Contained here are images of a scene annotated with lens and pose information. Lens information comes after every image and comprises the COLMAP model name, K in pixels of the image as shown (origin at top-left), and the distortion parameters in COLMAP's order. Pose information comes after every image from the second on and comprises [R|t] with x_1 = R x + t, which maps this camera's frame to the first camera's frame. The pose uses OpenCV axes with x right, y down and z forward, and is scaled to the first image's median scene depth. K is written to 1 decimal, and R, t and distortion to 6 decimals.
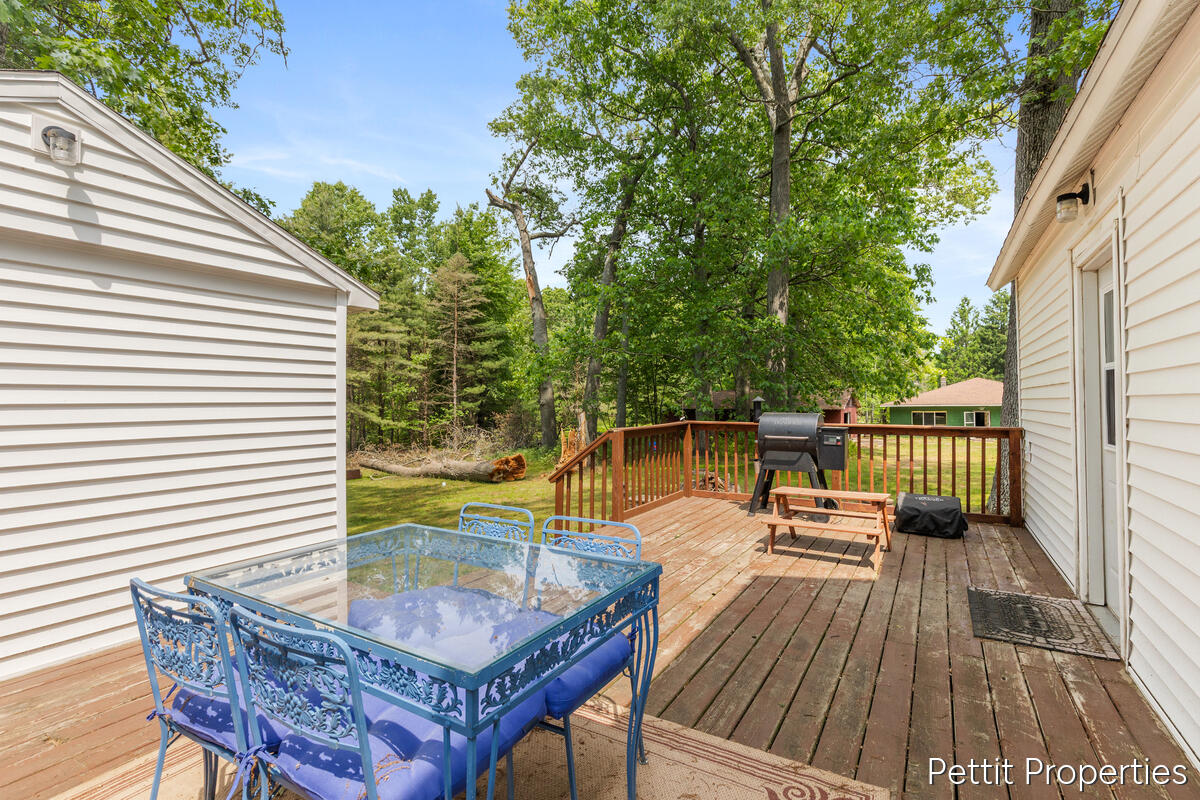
lens RADIAL K [[548.4, 0, 601.0], [0, 548.4, 399.0], [0, 0, 1]] dist [-0.003498, -0.000299]
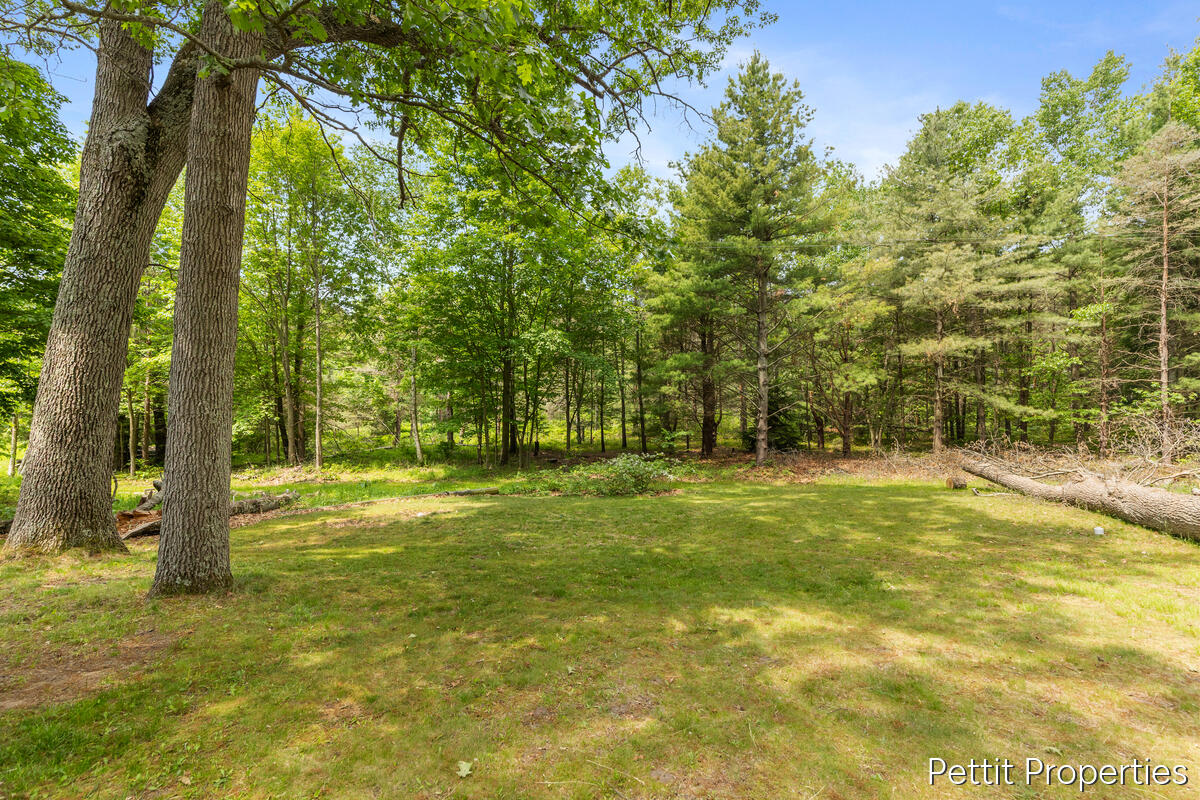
lens RADIAL K [[548.4, 0, 600.1], [0, 548.4, 393.7], [0, 0, 1]] dist [-0.003498, -0.000299]
pose [[0.467292, -0.006216, -0.884081, -0.030847], [0.013300, 0.999912, -0.000001, 0.013246], [0.884003, -0.011757, 0.467333, 0.188784]]
